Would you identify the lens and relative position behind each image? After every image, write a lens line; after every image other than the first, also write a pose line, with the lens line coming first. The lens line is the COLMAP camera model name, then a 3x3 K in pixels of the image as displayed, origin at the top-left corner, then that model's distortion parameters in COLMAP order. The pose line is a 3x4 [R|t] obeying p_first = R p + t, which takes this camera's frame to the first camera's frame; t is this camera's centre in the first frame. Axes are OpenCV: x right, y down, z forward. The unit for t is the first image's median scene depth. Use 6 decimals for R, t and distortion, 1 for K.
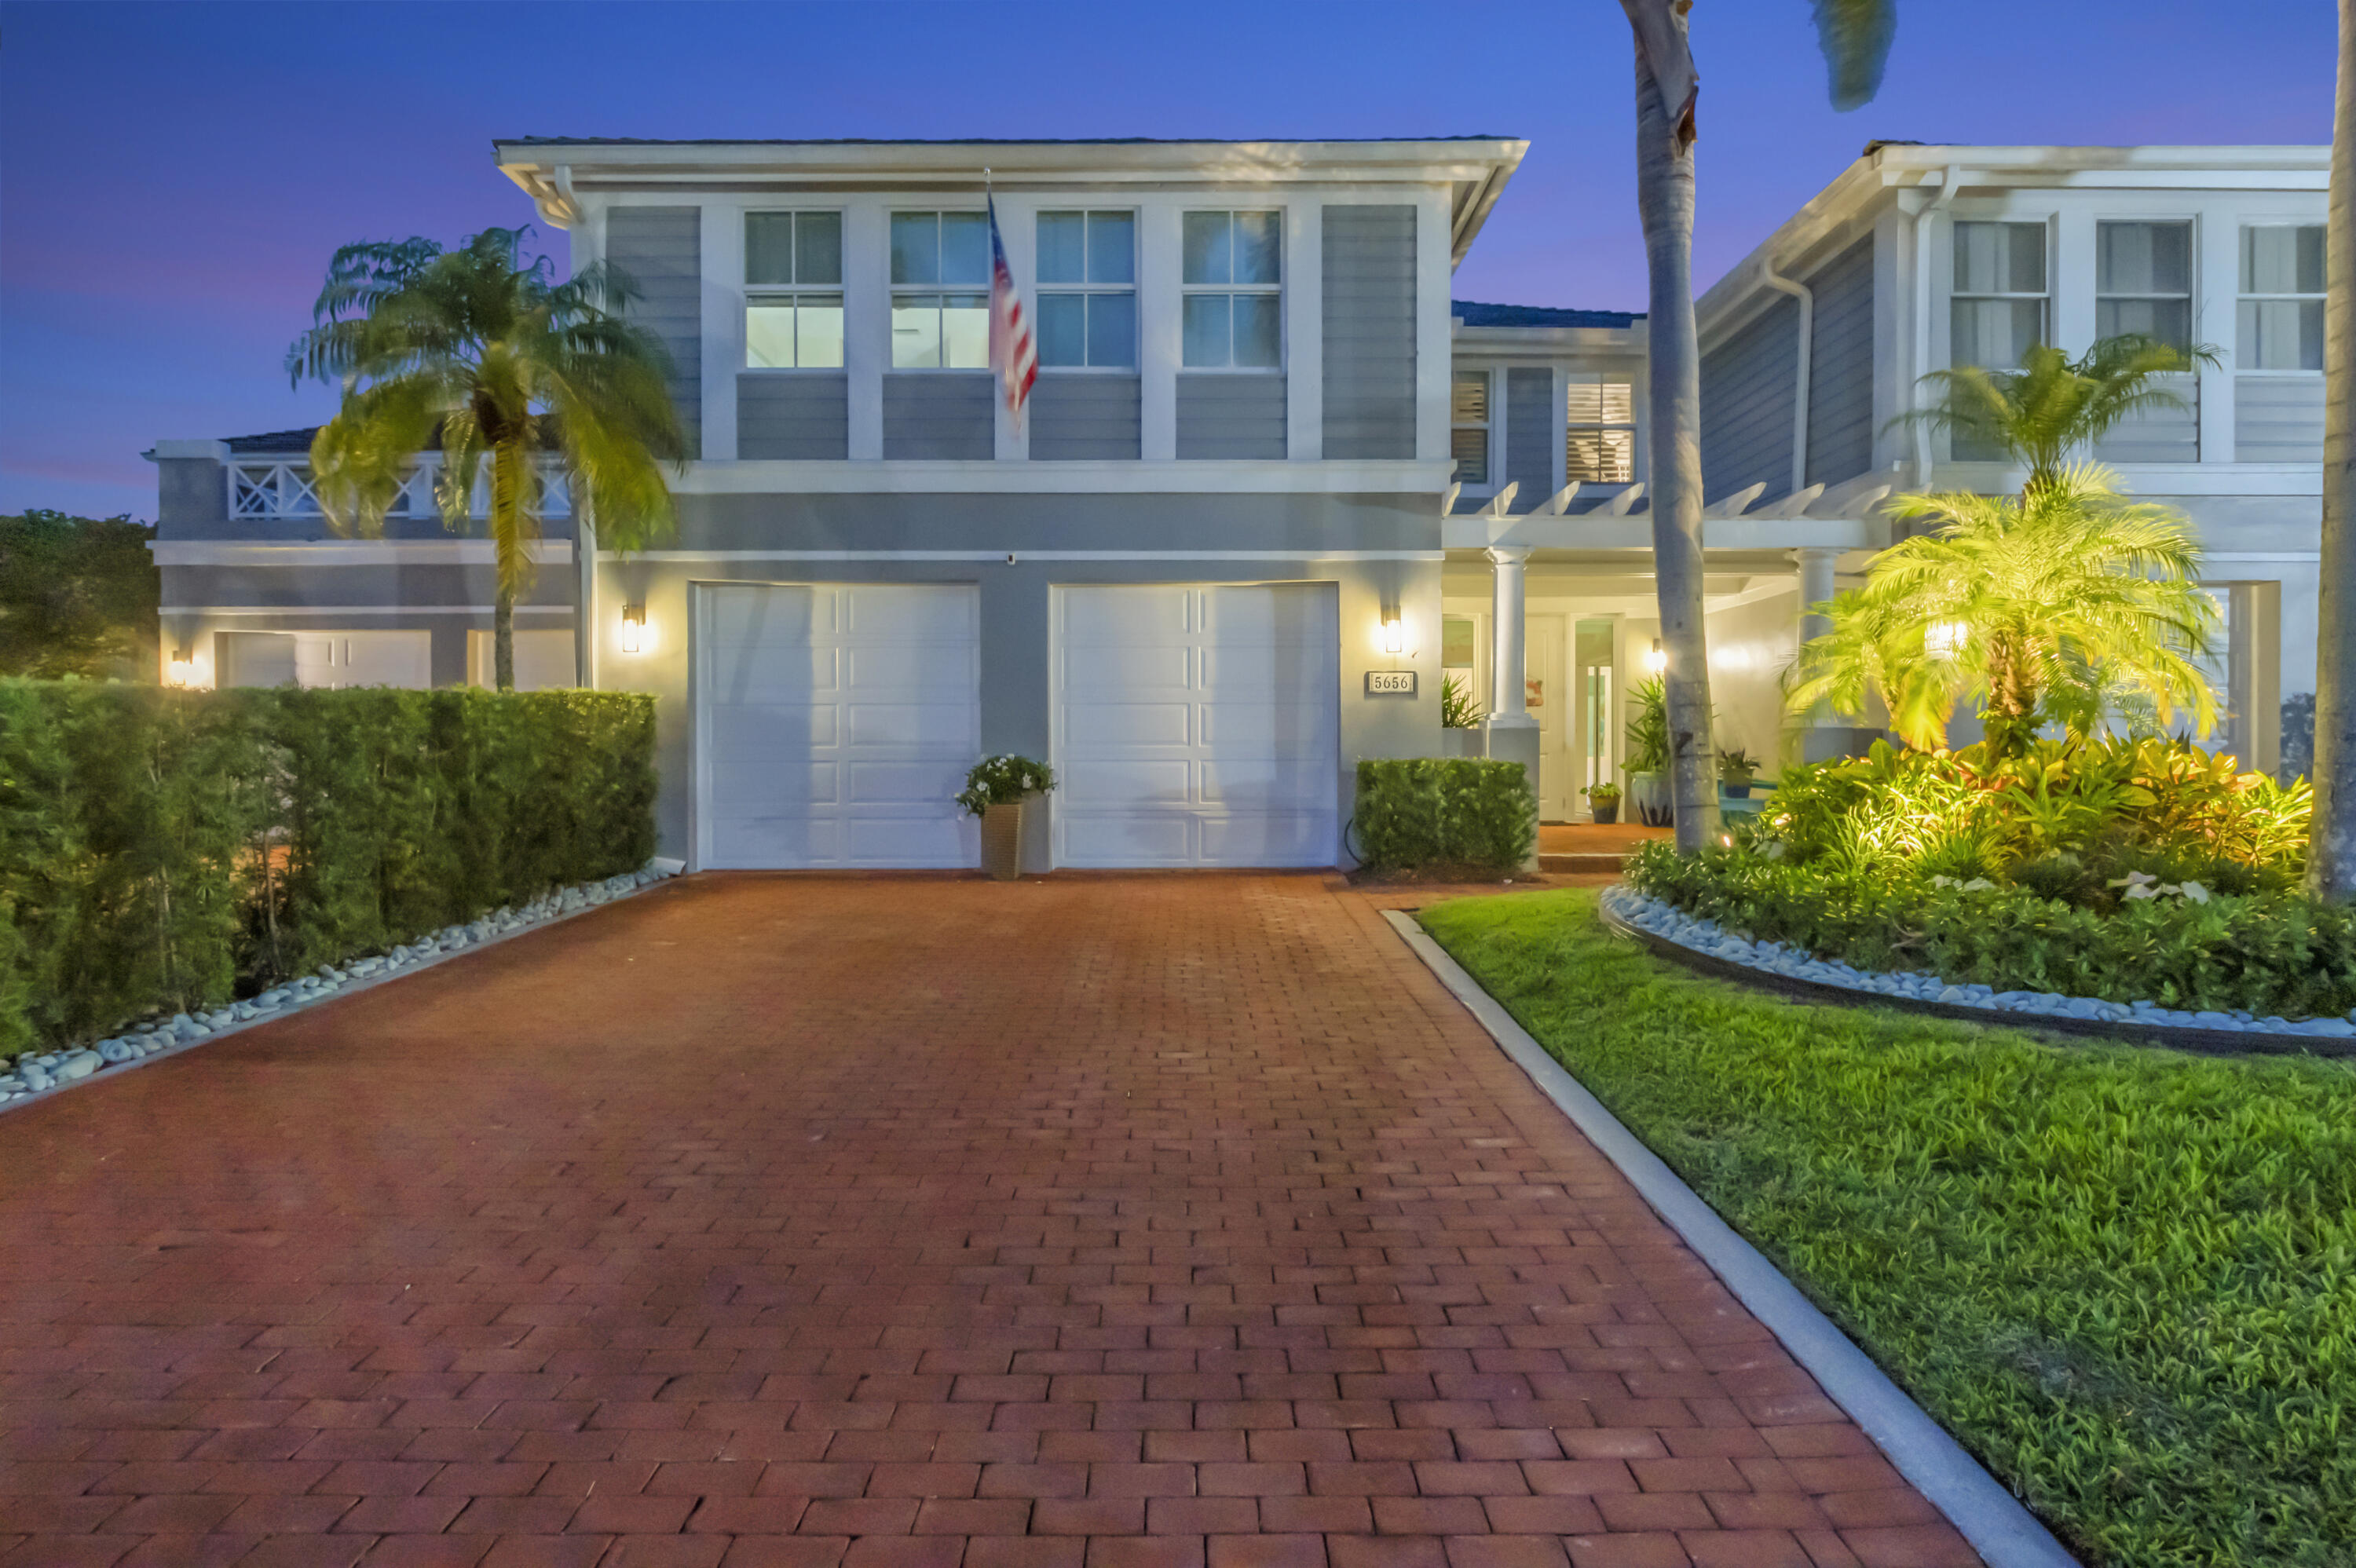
lens RADIAL K [[1141.0, 0, 1181.3], [0, 1141.0, 764.2], [0, 0, 1]] dist [-0.003462, -0.000311]
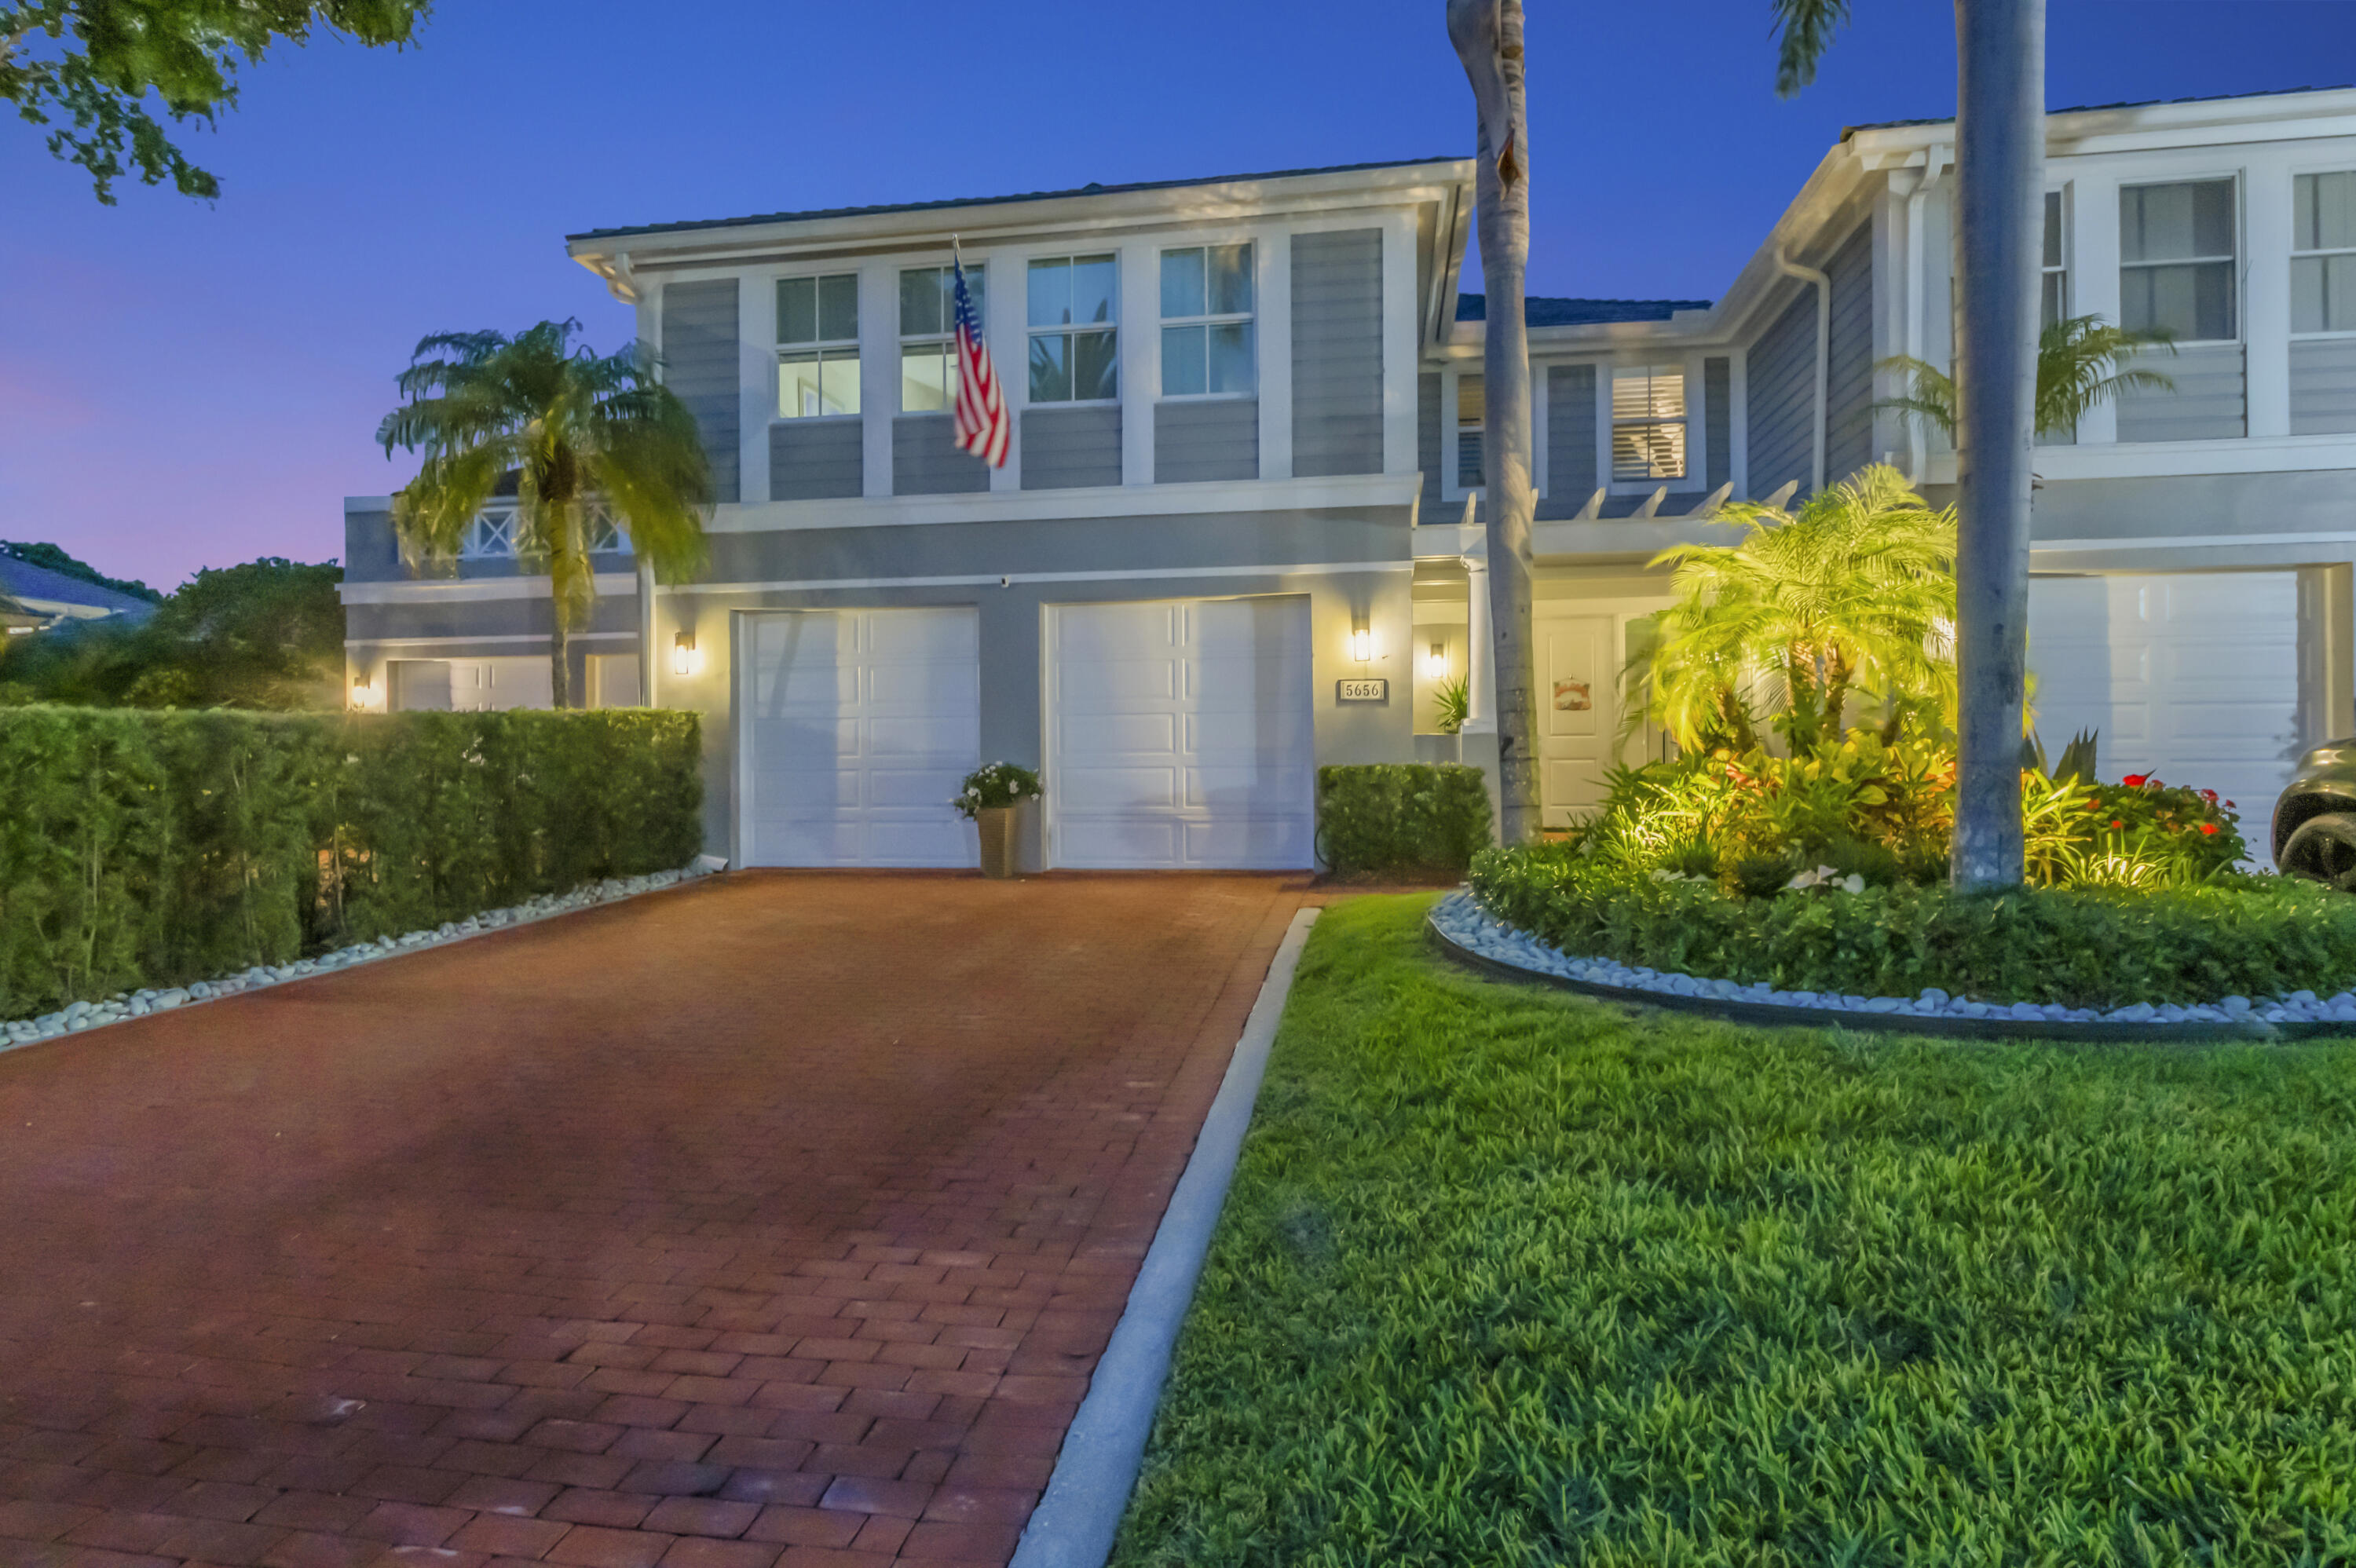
lens RADIAL K [[1191.8, 0, 1187.4], [0, 1191.8, 759.3], [0, 0, 1]] dist [-0.000132, -0.000466]
pose [[0.986817, -0.006189, -0.161723, 0.203470], [0.004312, 0.999919, -0.011957, 0.002925], [0.161784, 0.011102, 0.986764, -0.087192]]
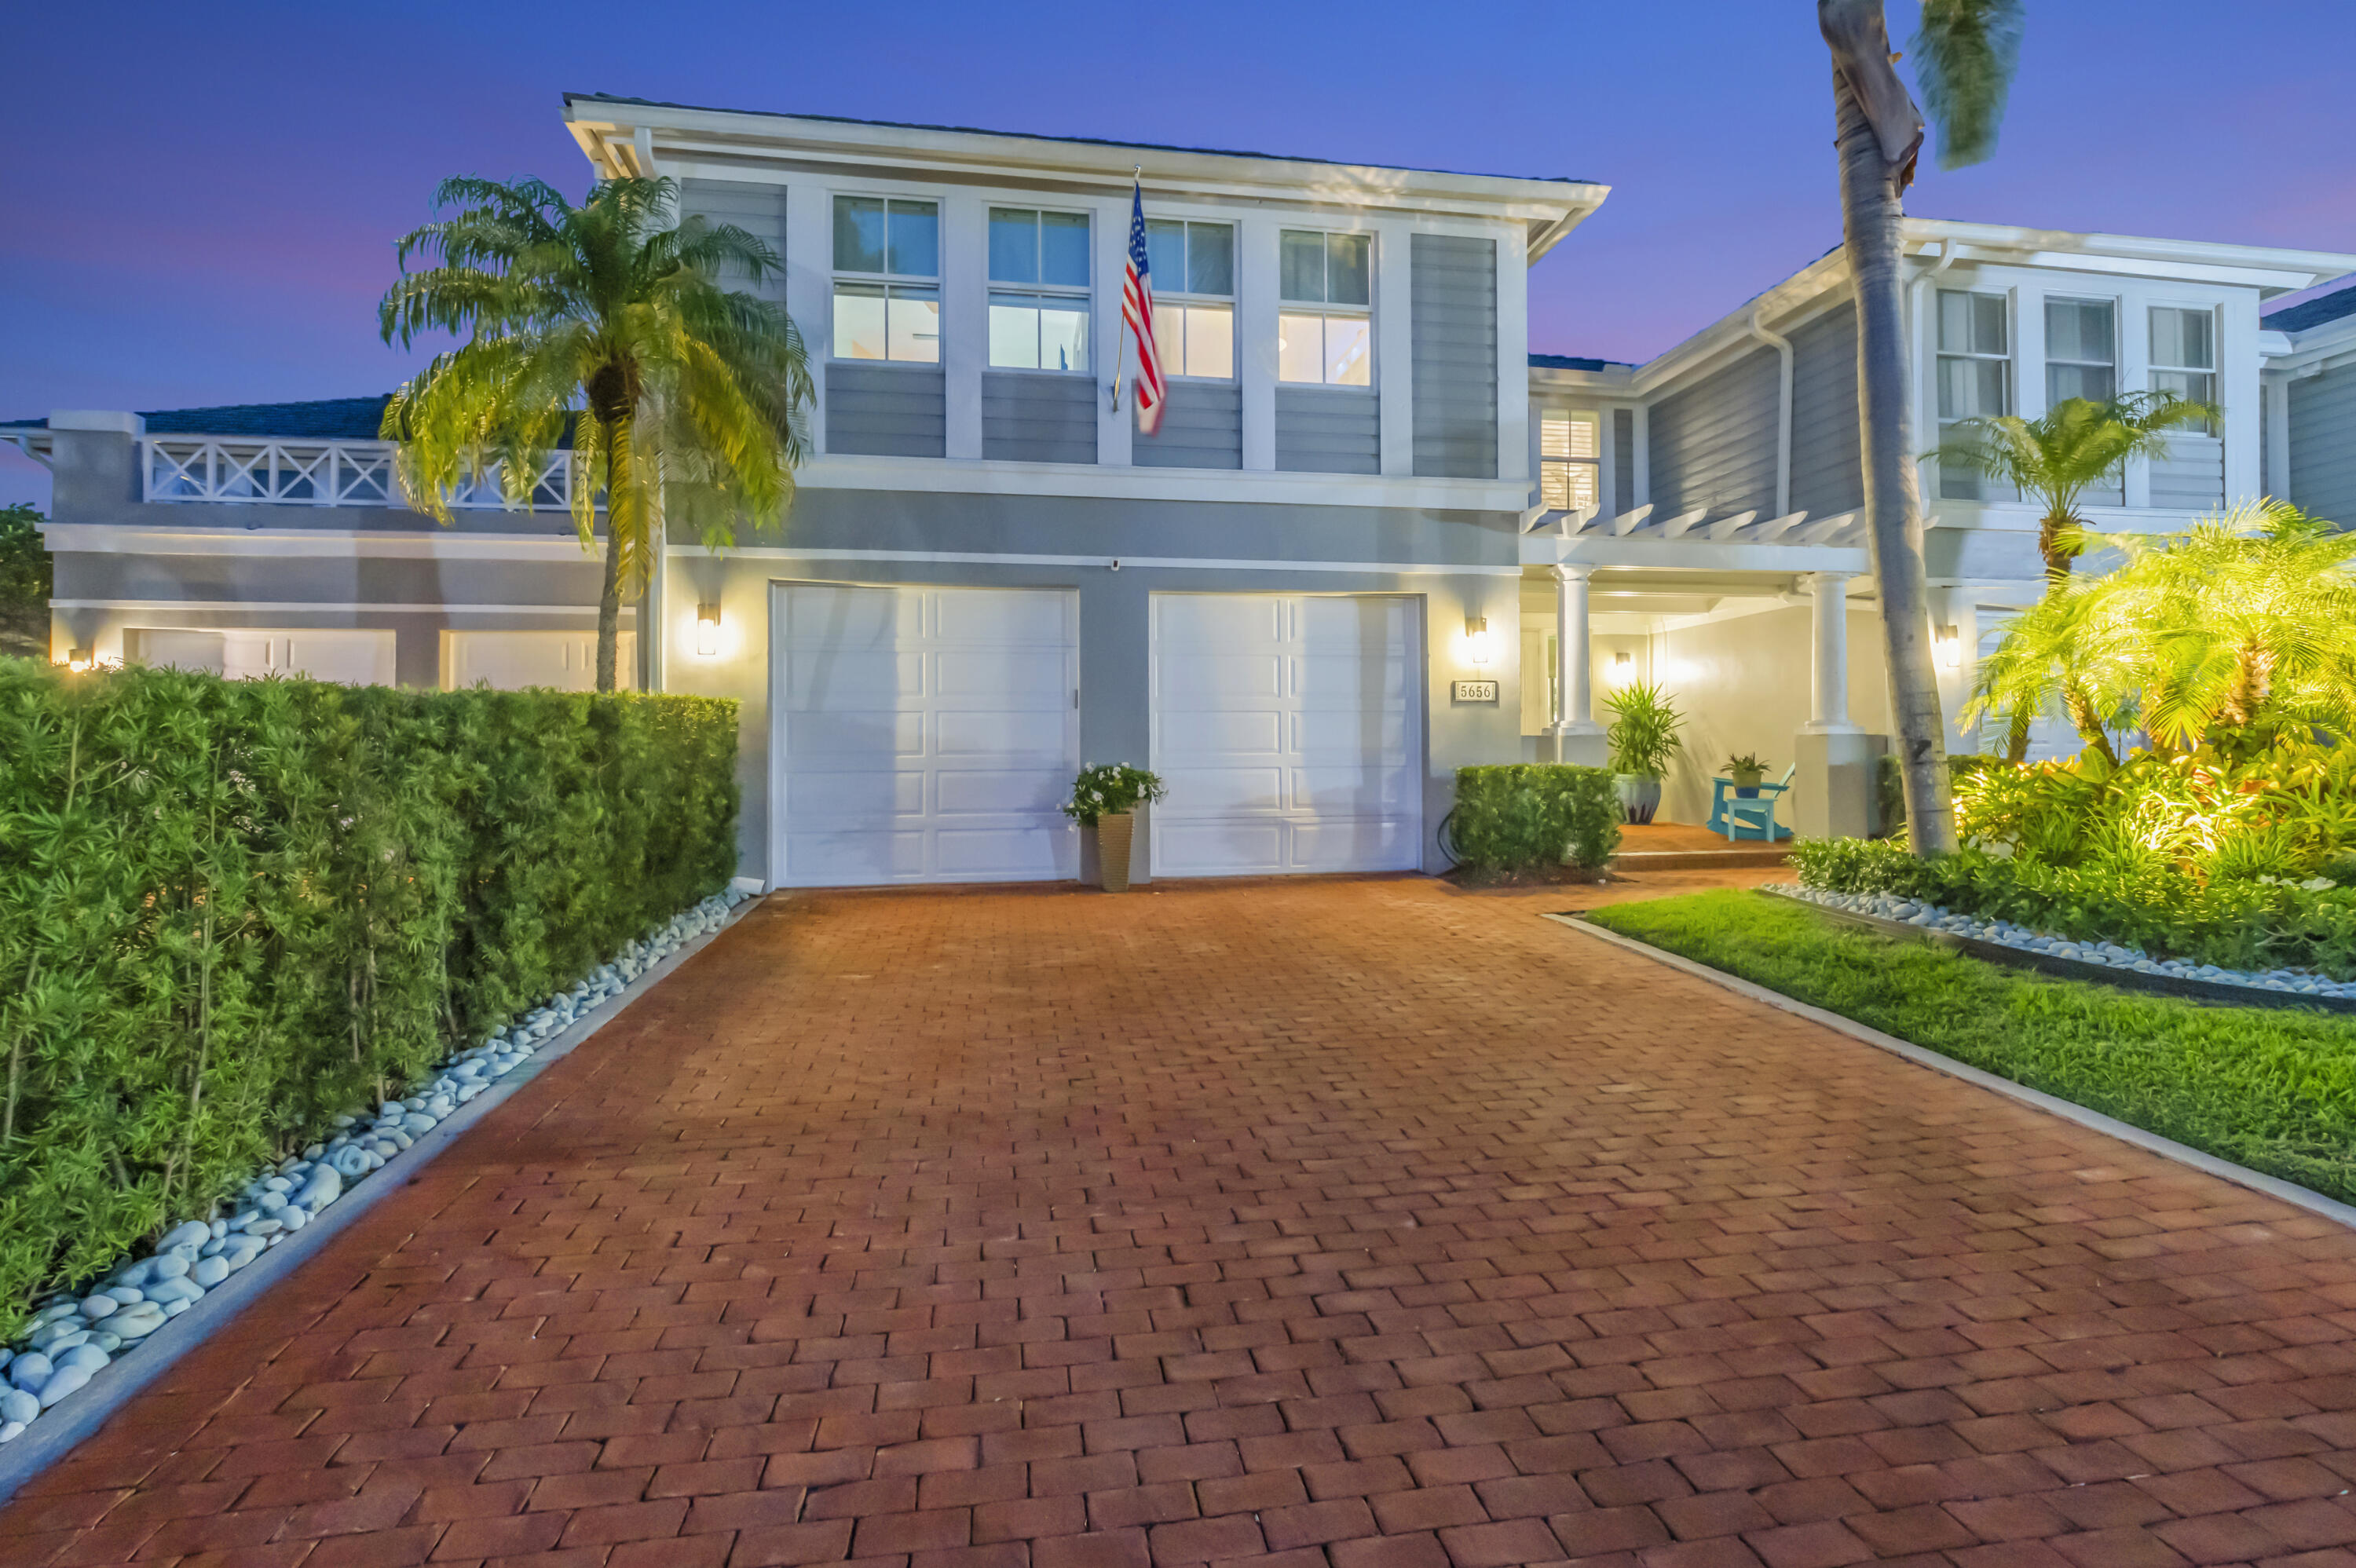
lens RADIAL K [[1052.1, 0, 1173.2], [0, 1052.1, 744.5], [0, 0, 1]] dist [-0.004782, -0.000017]
pose [[0.987117, -0.003234, 0.159970, -0.244592], [0.006642, 0.999762, -0.020770, -0.005209], [-0.159865, 0.021565, 0.986903, 0.097960]]
